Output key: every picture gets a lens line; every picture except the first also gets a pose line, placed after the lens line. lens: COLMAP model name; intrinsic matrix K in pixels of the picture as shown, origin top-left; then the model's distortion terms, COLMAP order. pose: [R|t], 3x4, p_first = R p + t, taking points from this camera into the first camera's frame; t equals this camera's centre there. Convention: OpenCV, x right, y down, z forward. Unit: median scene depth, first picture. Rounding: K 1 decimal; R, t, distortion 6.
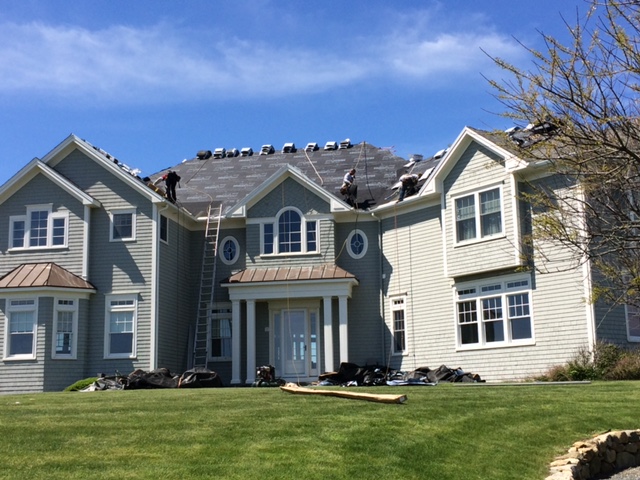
lens RADIAL K [[883.6, 0, 320.0], [0, 883.6, 240.0], [0, 0, 1]] dist [0.040216, 0.035553]
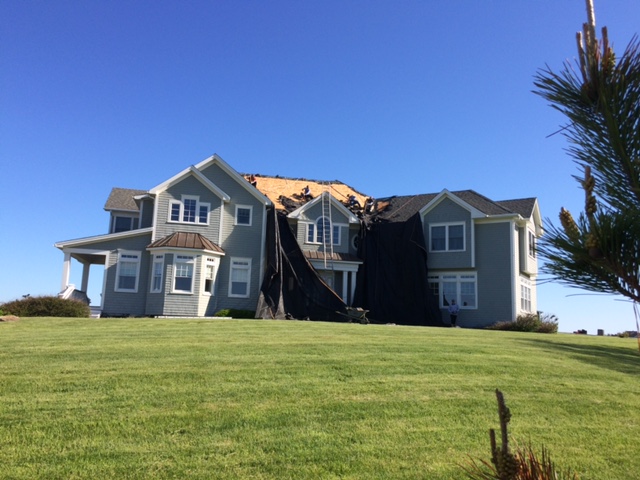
lens RADIAL K [[541.8, 0, 320.0], [0, 541.8, 240.0], [0, 0, 1]] dist [0.035176, -0.000582]
pose [[0.927861, 0.116551, 0.354245, -0.433080], [-0.125411, 0.992103, 0.002072, 0.007631], [-0.351206, -0.046349, 0.935150, 0.024408]]
